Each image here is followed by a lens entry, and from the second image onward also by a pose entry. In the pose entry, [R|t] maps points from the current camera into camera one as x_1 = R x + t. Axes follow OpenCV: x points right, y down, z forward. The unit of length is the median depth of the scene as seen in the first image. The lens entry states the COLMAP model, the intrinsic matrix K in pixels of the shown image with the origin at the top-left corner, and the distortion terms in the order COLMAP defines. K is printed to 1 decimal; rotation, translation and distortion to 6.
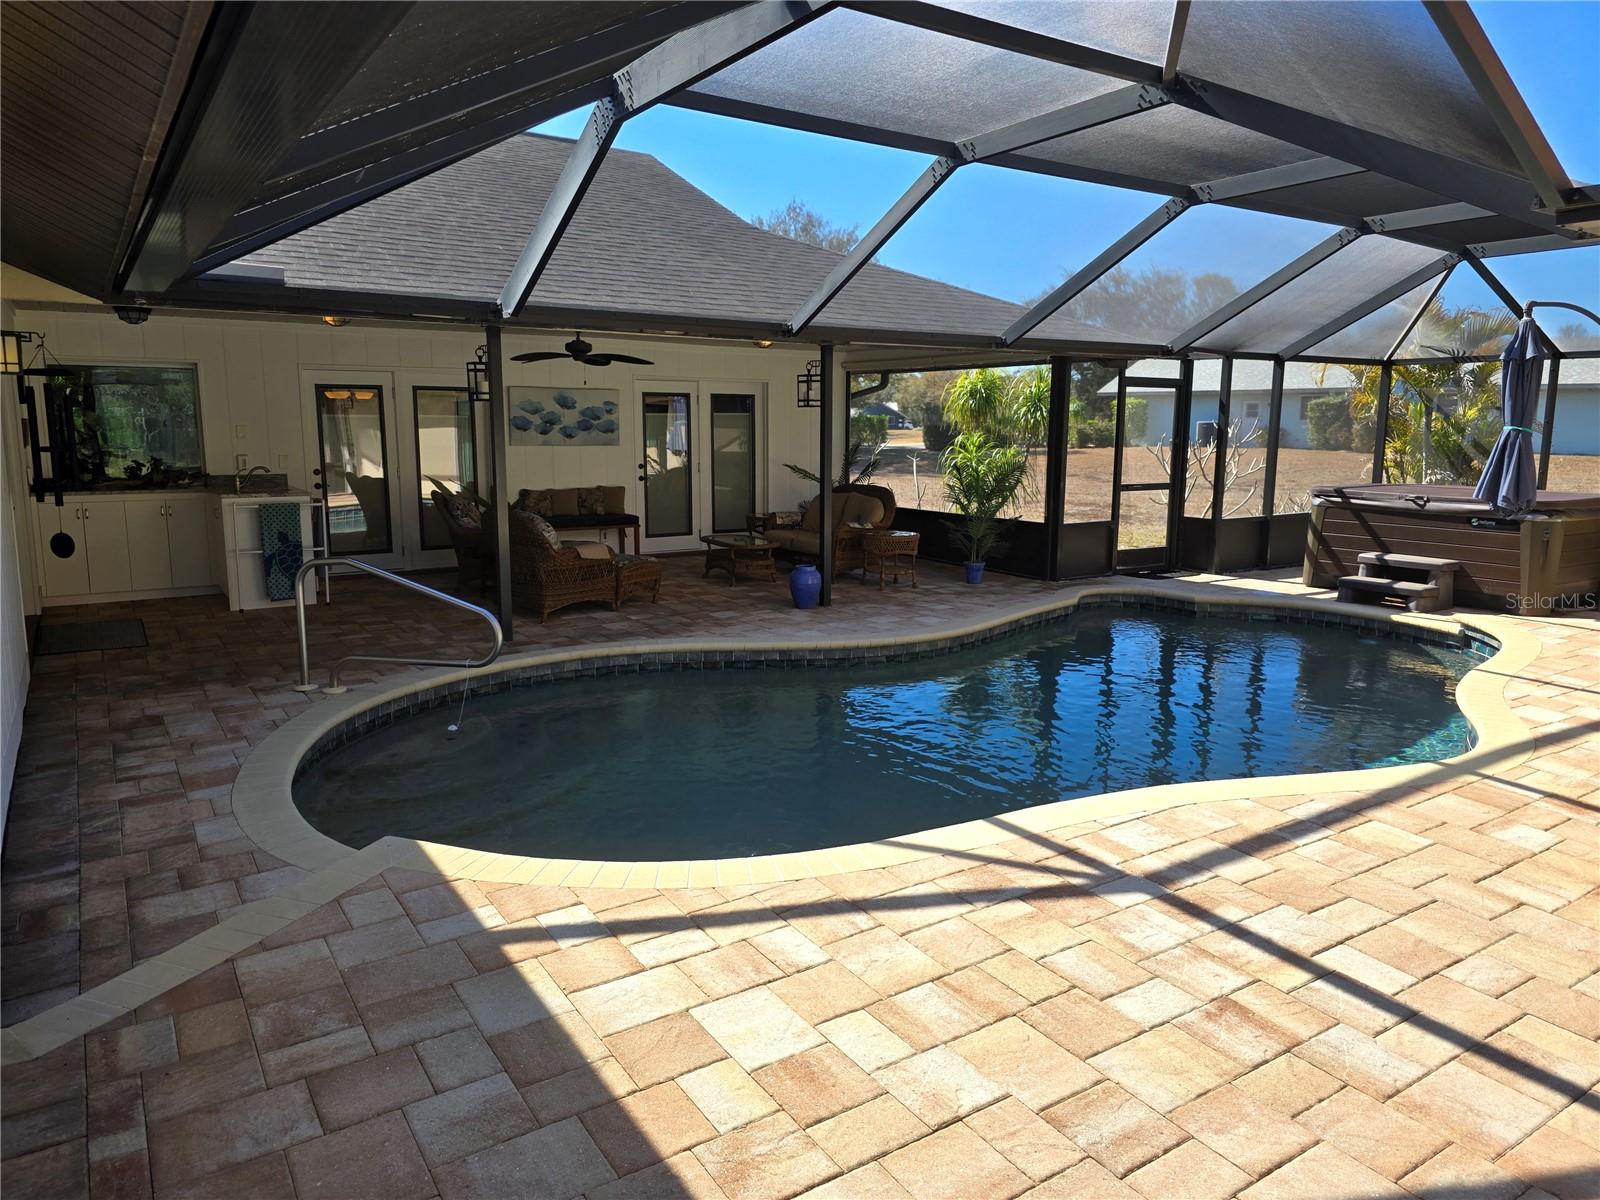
lens RADIAL K [[1078.6, 0, 818.9], [0, 1078.6, 603.0], [0, 0, 1]] dist [0.058258, -0.059017]
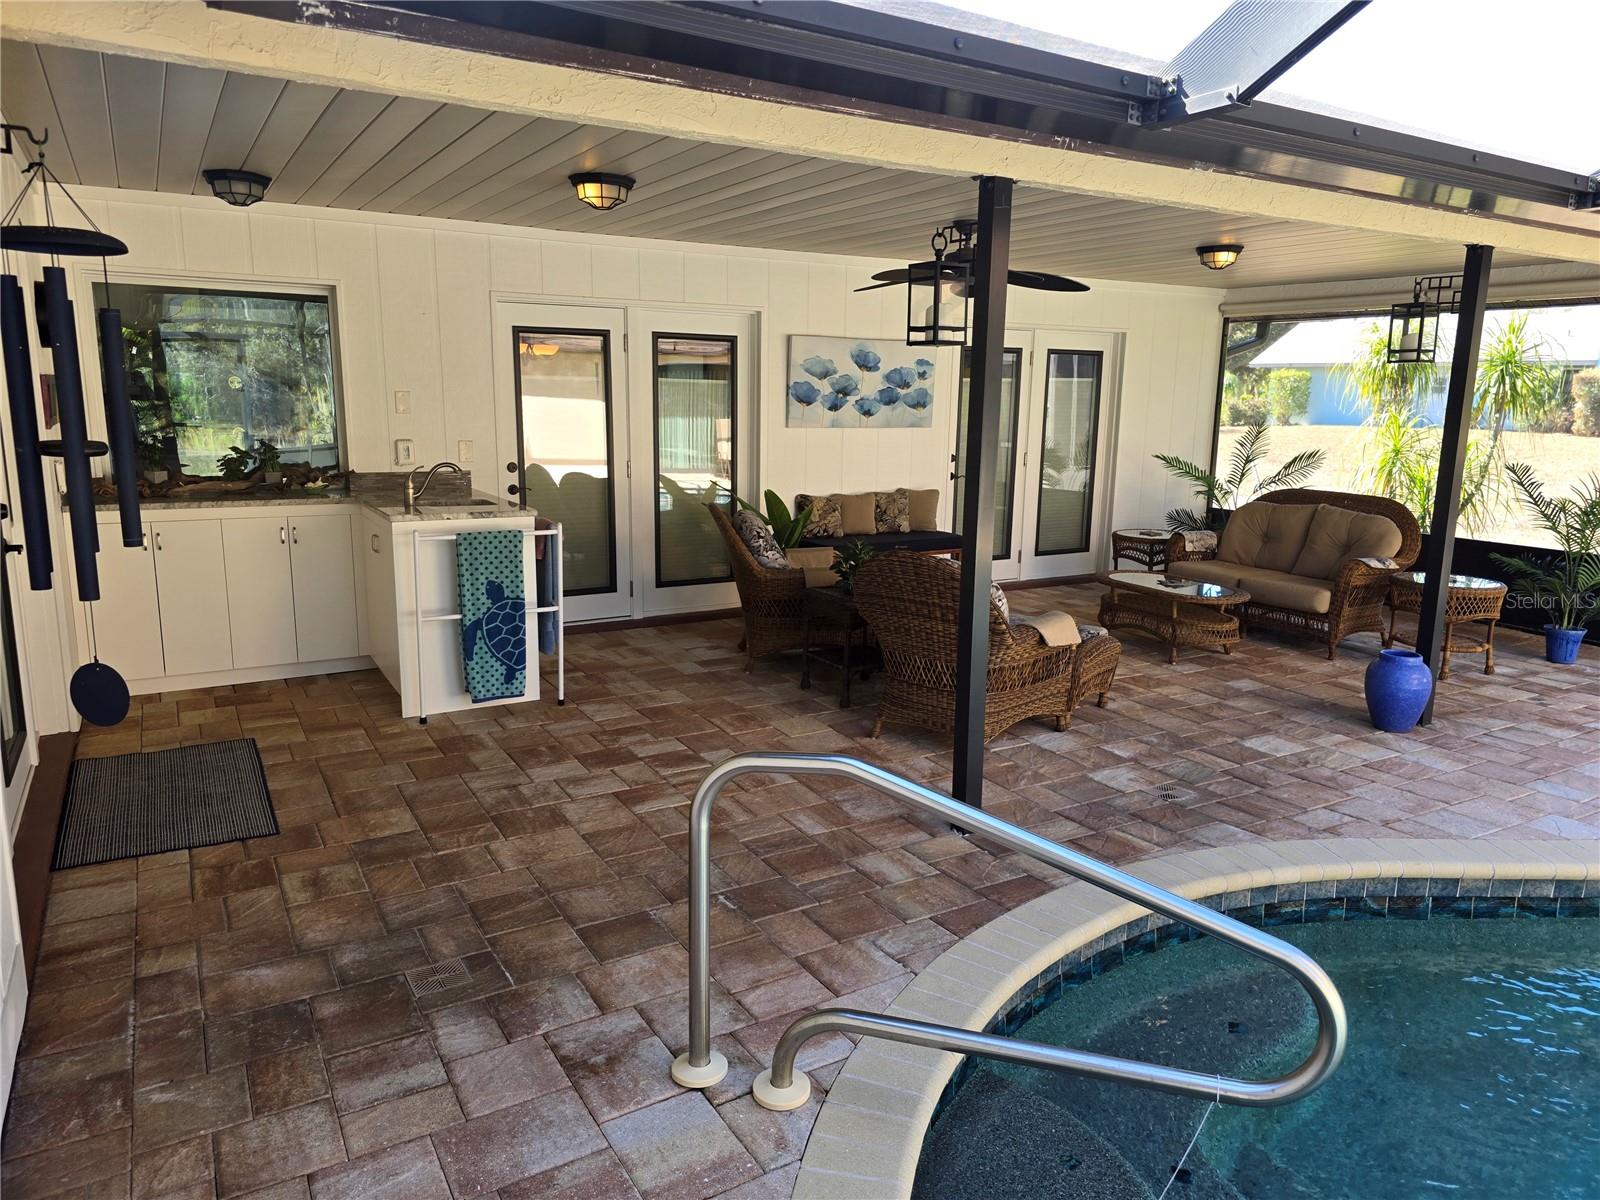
lens RADIAL K [[1050.8, 0, 795.6], [0, 1050.8, 621.4], [0, 0, 1]] dist [0.107664, -0.142598]
pose [[0.998141, 0.022773, -0.056536, -0.246310], [-0.020126, 0.998694, 0.046959, -0.059886], [0.057532, -0.045734, 0.997296, 0.370885]]
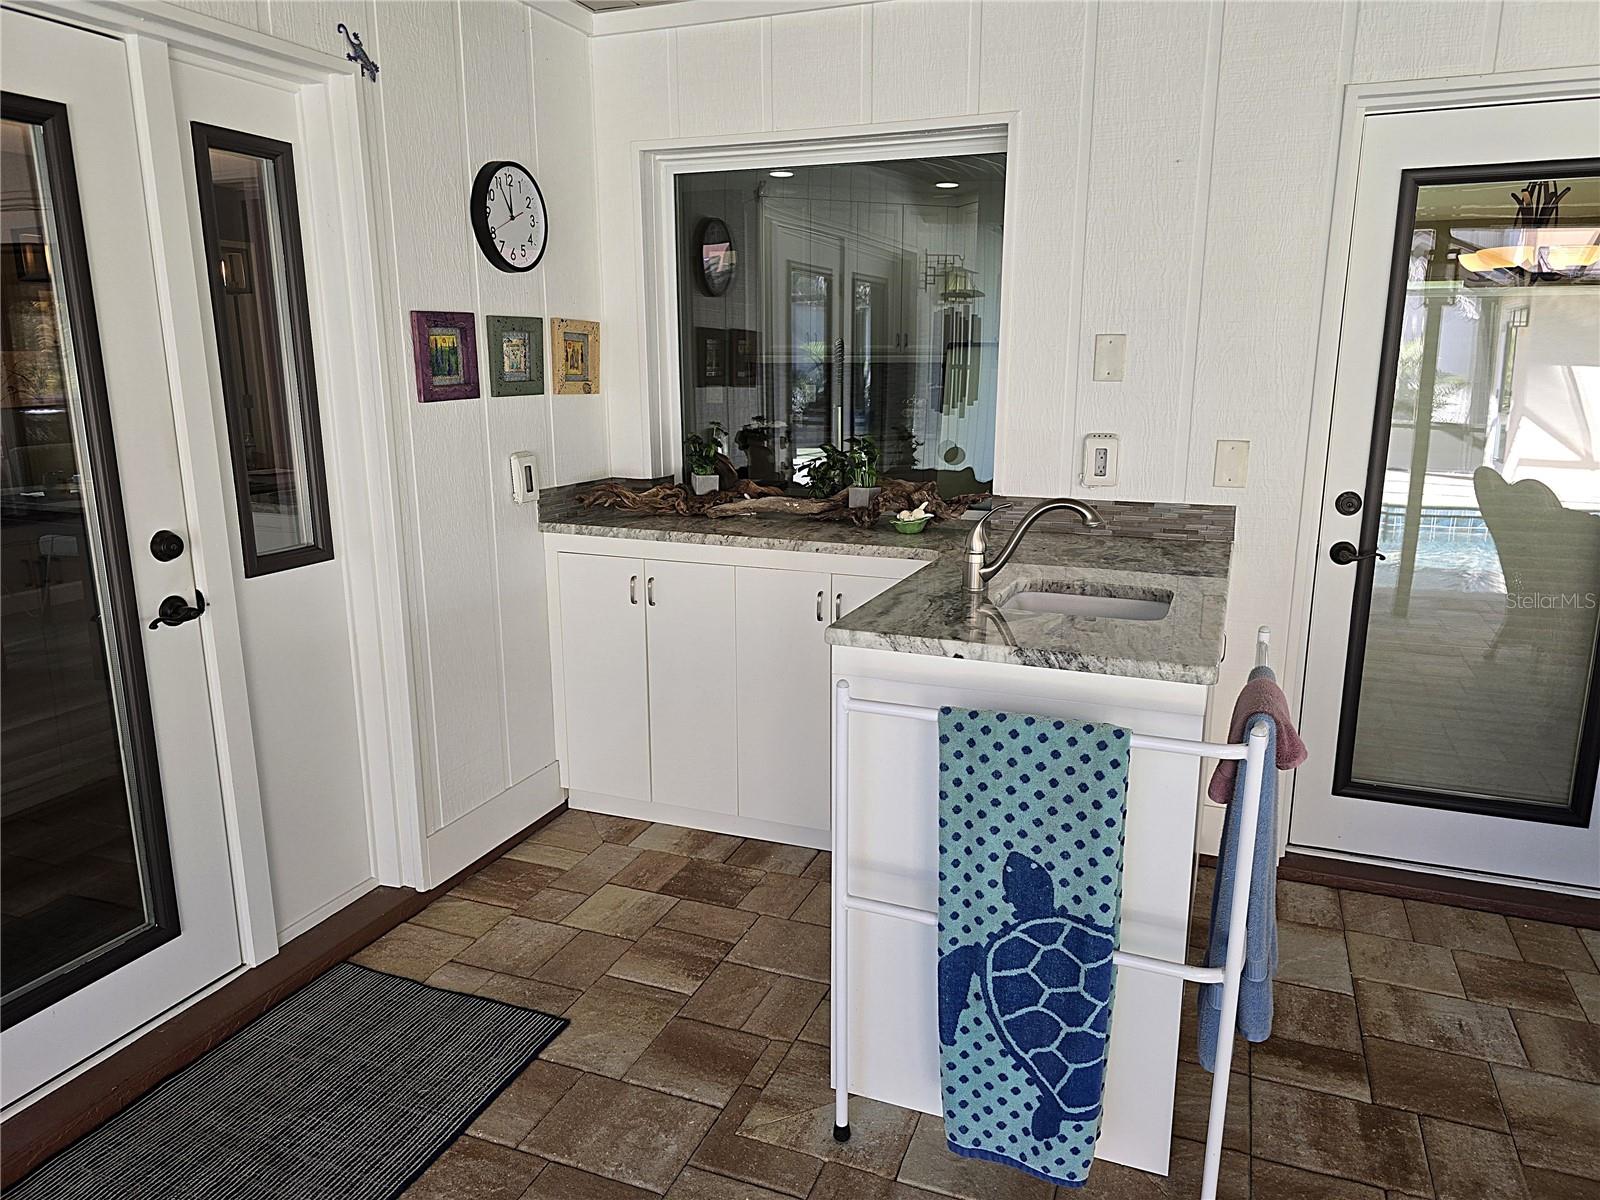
lens RADIAL K [[1078.6, 0, 818.9], [0, 1078.6, 603.0], [0, 0, 1]] dist [0.058258, -0.059017]
pose [[0.577442, 0.176890, -0.797039, -0.297530], [-0.135725, 0.983461, 0.119932, -0.104768], [0.805071, 0.038924, 0.591900, 0.692236]]
